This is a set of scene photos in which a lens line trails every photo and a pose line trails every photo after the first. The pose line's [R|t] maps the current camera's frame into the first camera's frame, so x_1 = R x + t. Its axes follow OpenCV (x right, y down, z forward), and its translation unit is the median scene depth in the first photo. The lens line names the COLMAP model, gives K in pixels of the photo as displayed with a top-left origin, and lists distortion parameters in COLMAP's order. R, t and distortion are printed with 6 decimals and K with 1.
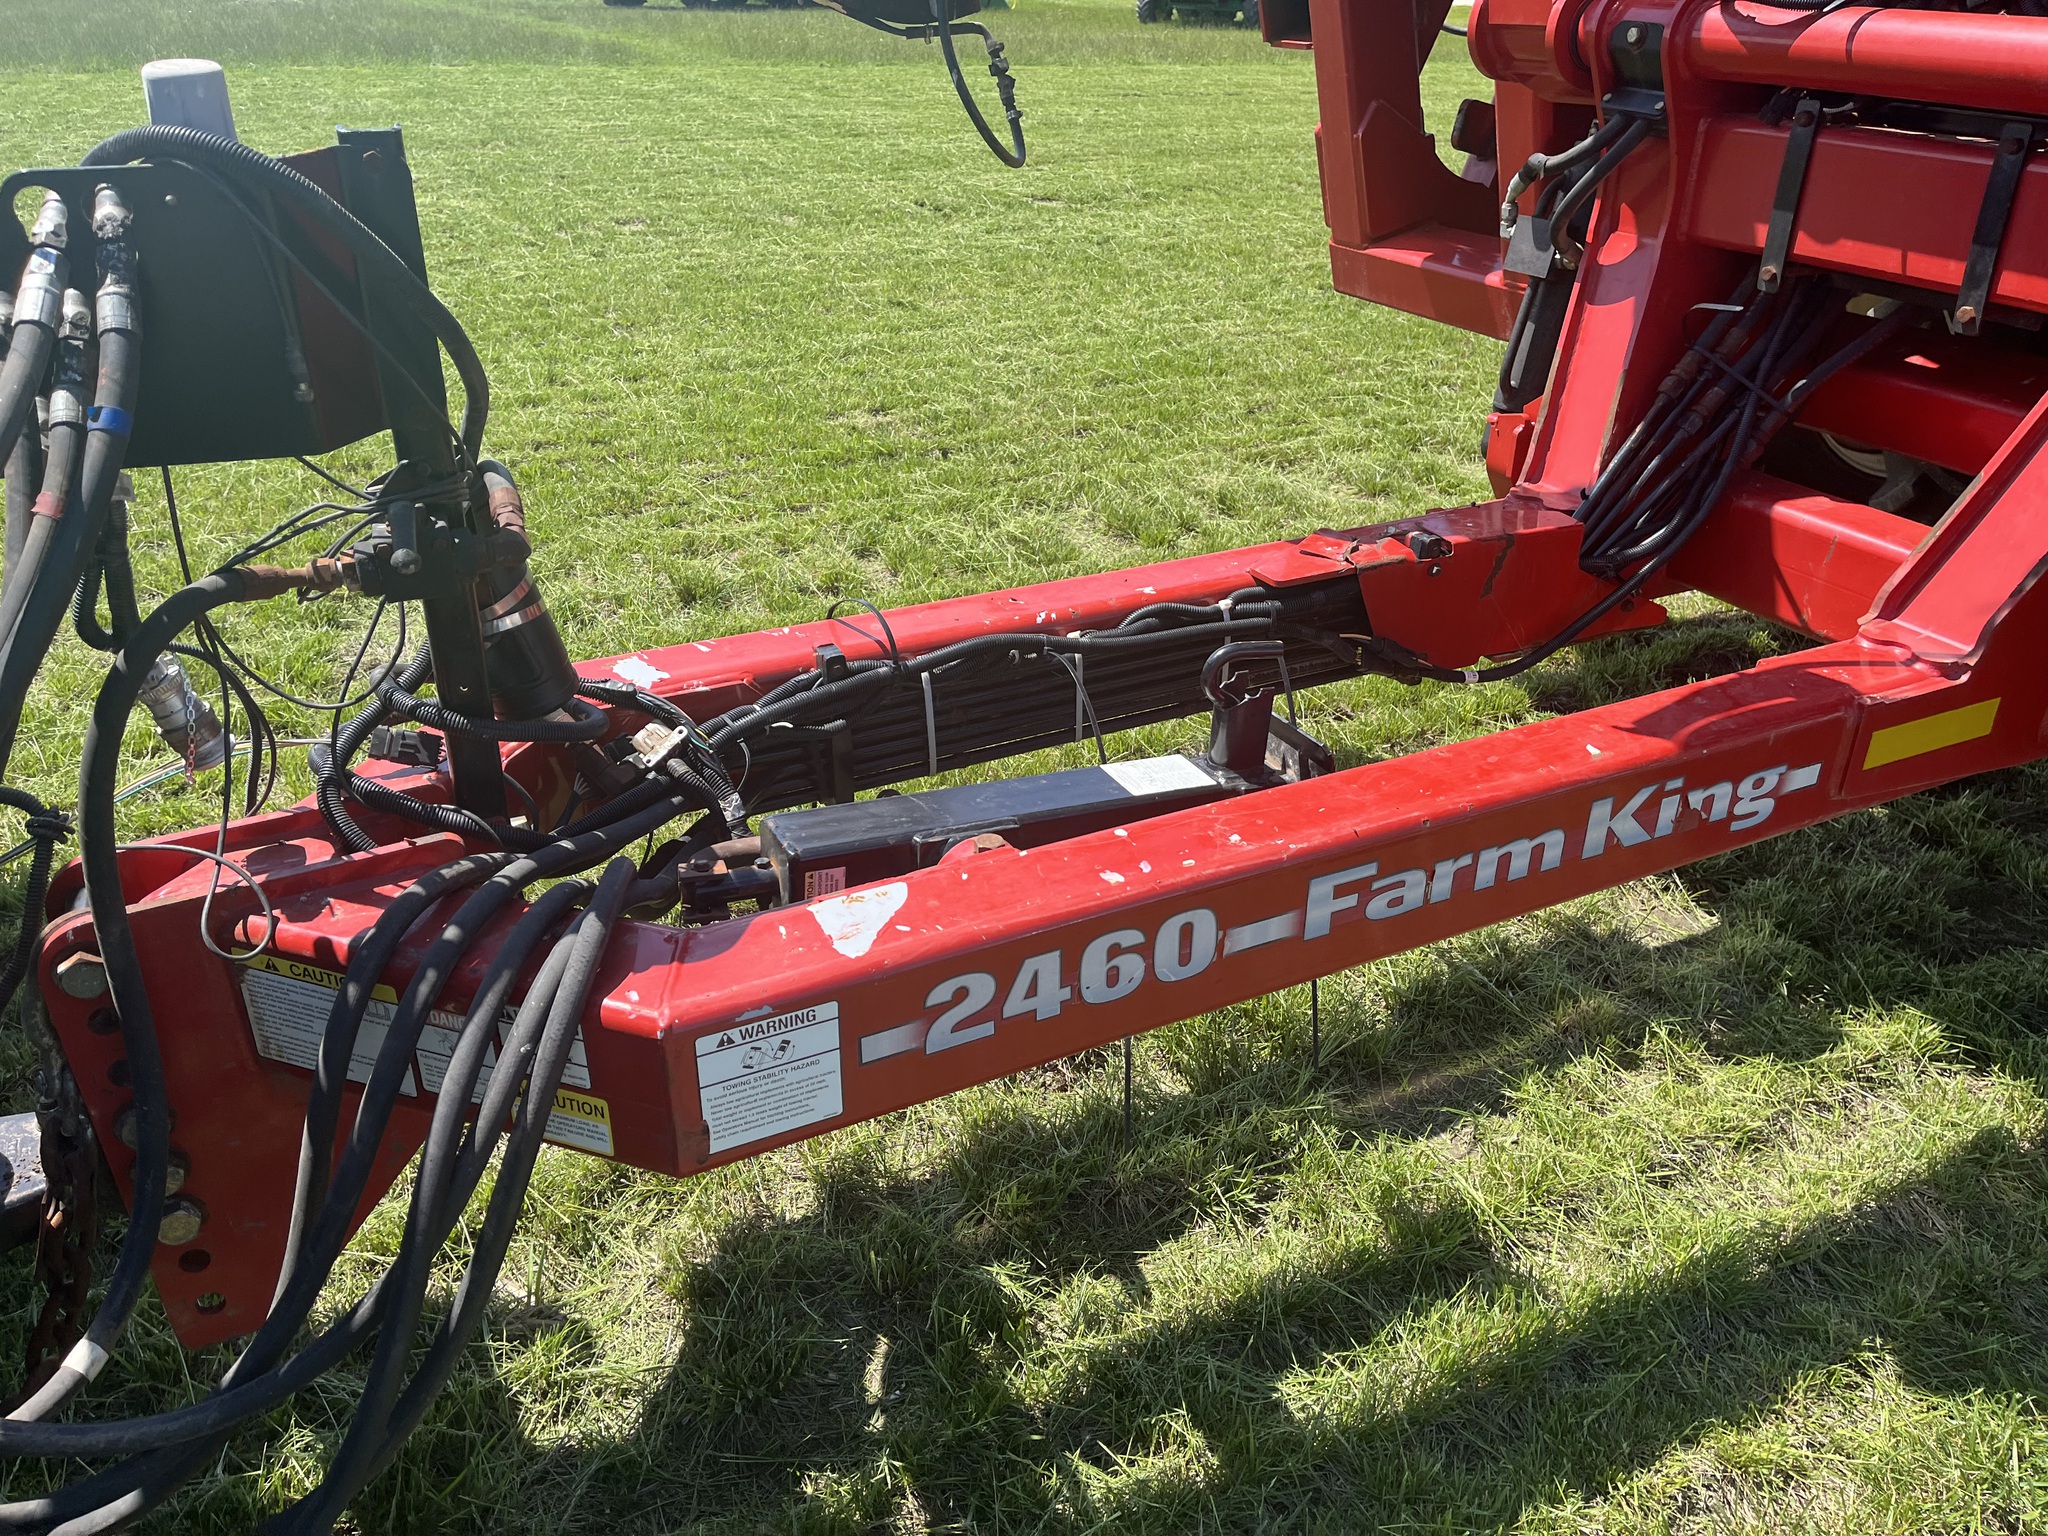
lens RADIAL K [[1568.5, 0, 1031.3], [0, 1568.5, 769.0], [0, 0, 1]] dist [0.045254, -0.041578]
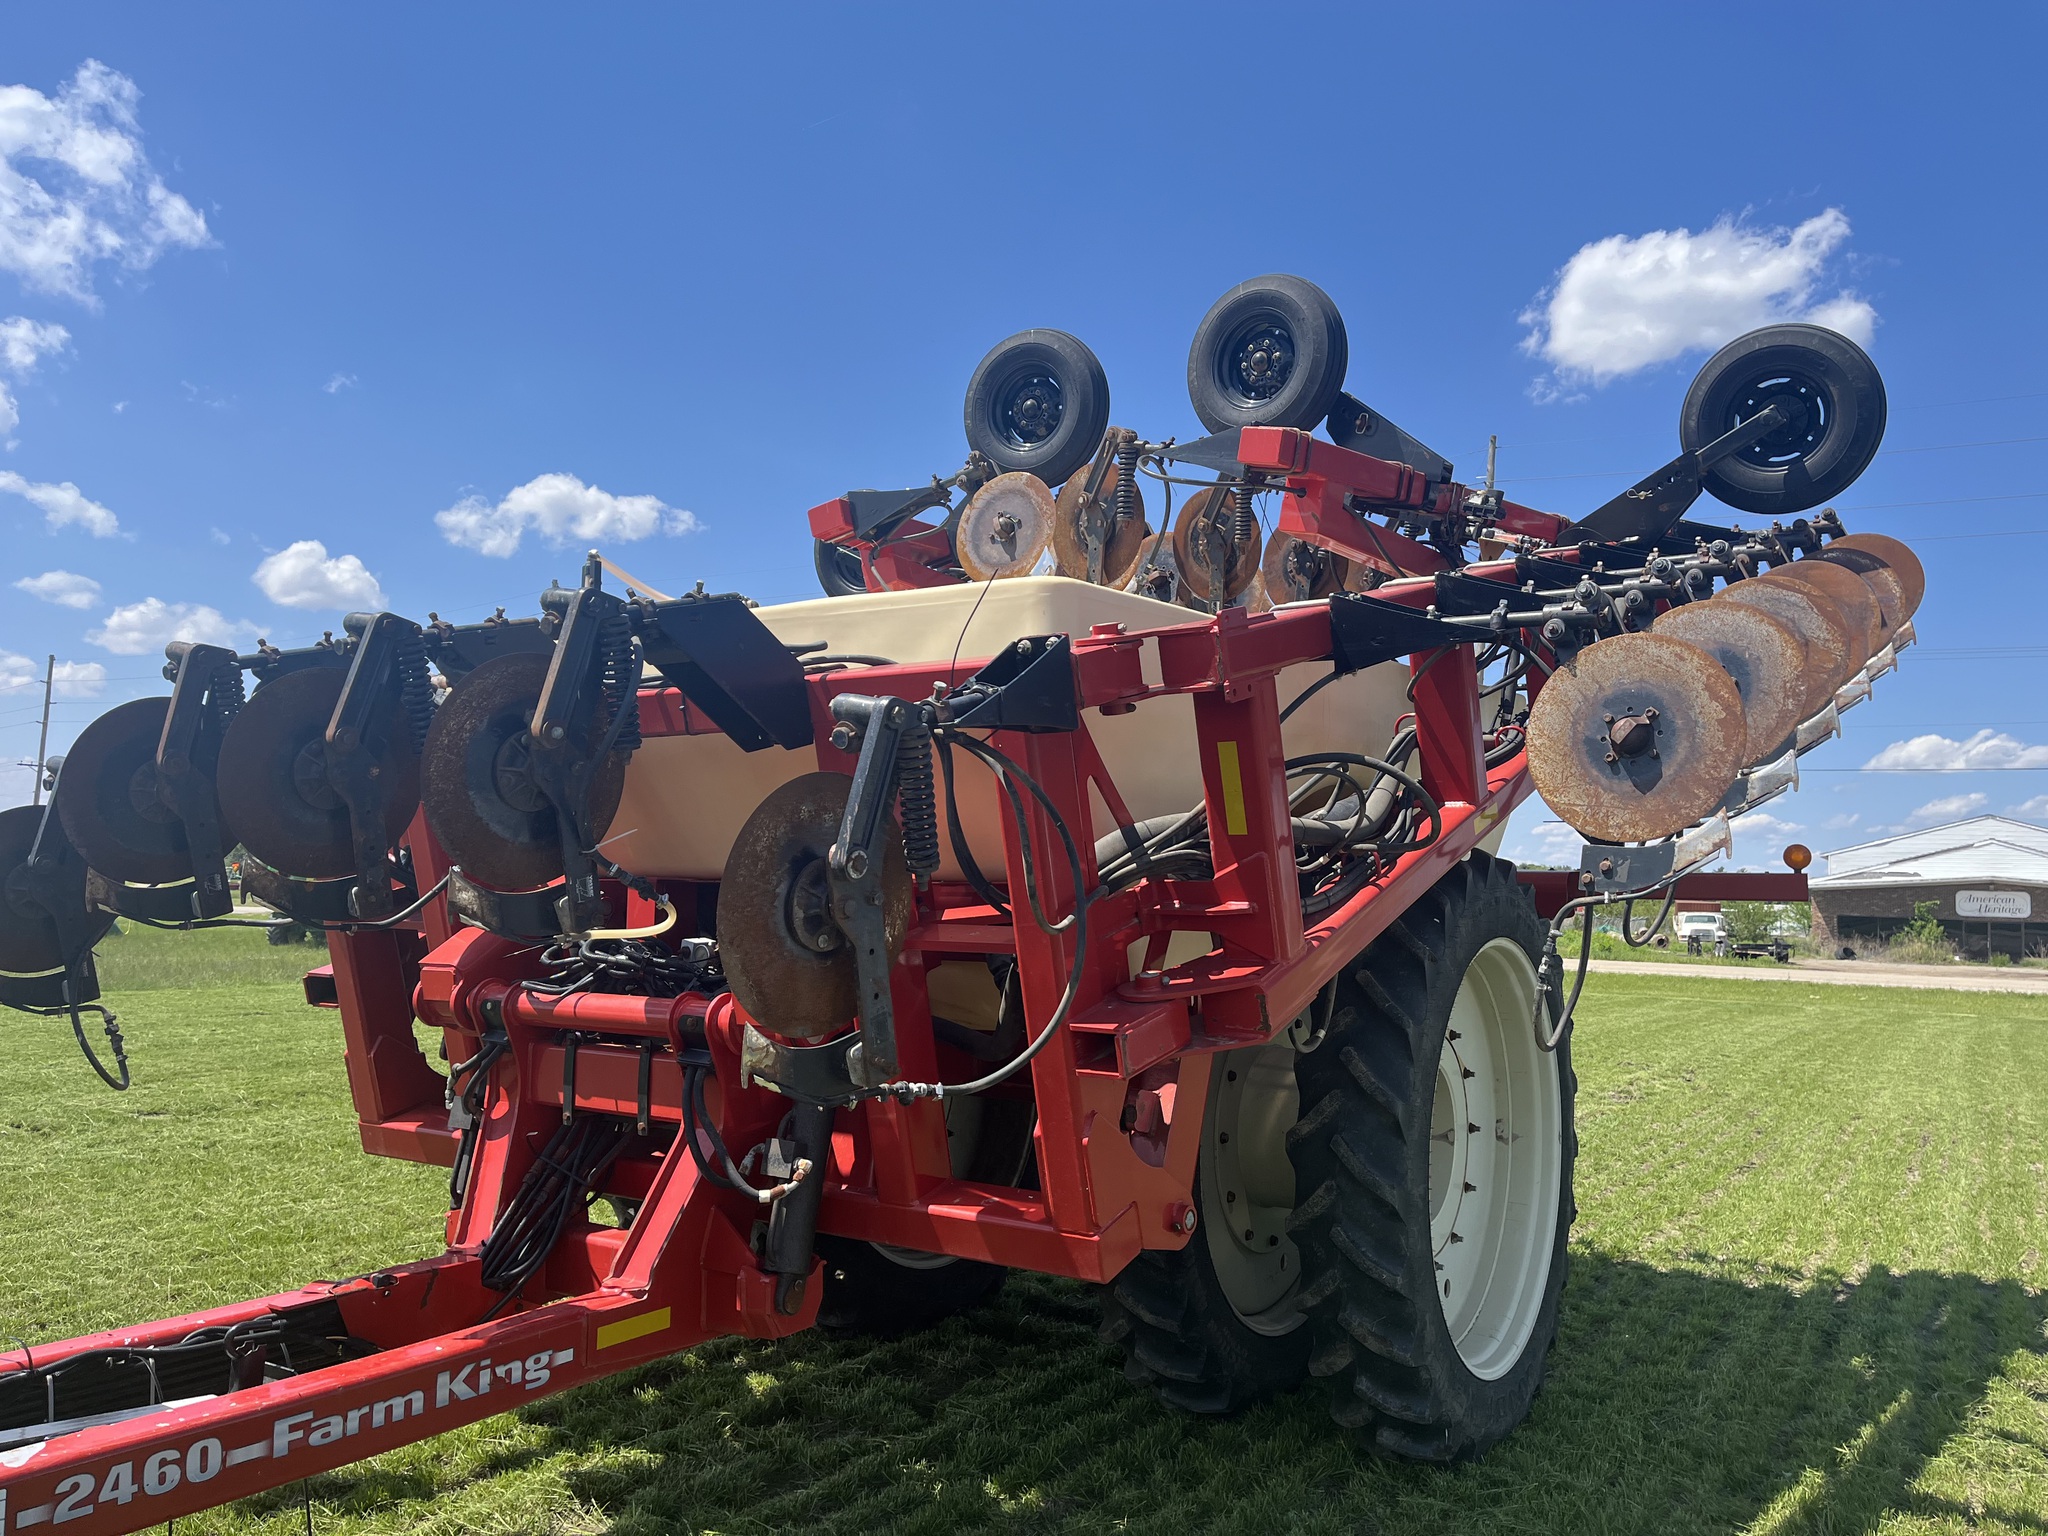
lens RADIAL K [[1534.6, 0, 1056.7], [0, 1534.6, 738.5], [0, 0, 1]] dist [0.081562, -0.123500]
pose [[0.865097, 0.041983, 0.499844, 0.009087], [0.232179, 0.849799, -0.473216, 0.309828], [-0.444634, 0.525432, 0.725412, -0.829670]]
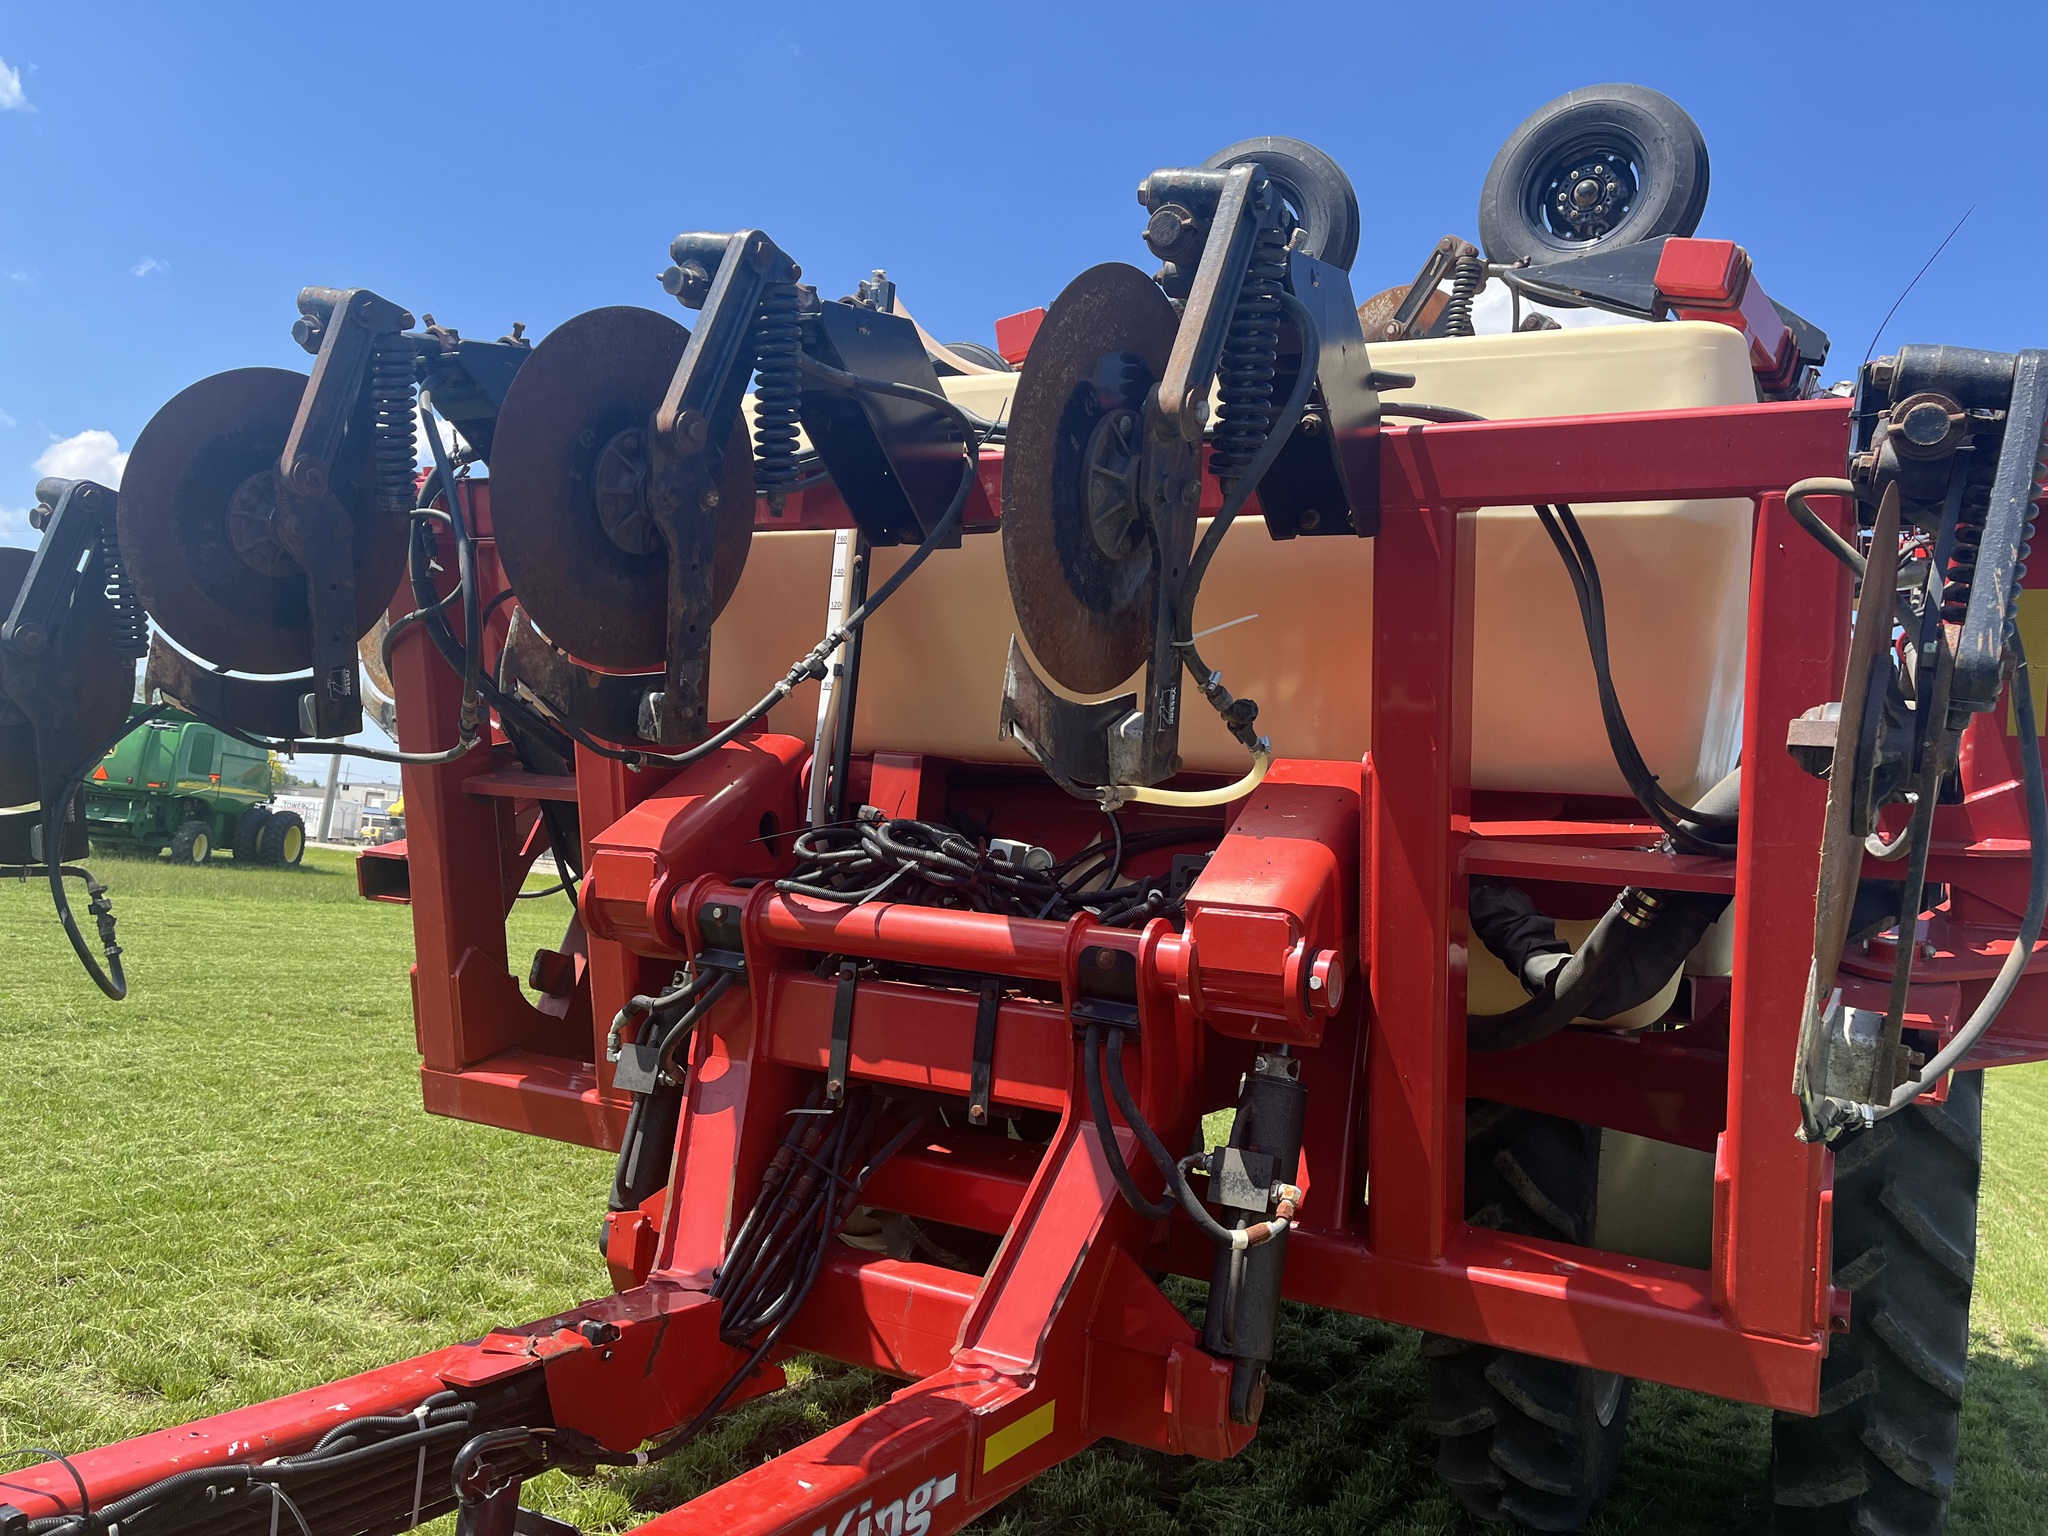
lens RADIAL K [[1557.3, 0, 1037.1], [0, 1557.3, 737.3], [0, 0, 1]] dist [0.070998, -0.108311]
pose [[0.807628, 0.108345, 0.579654, -0.164371], [0.199282, 0.874999, -0.441207, 0.036073], [-0.554999, 0.471846, 0.685082, -0.104874]]
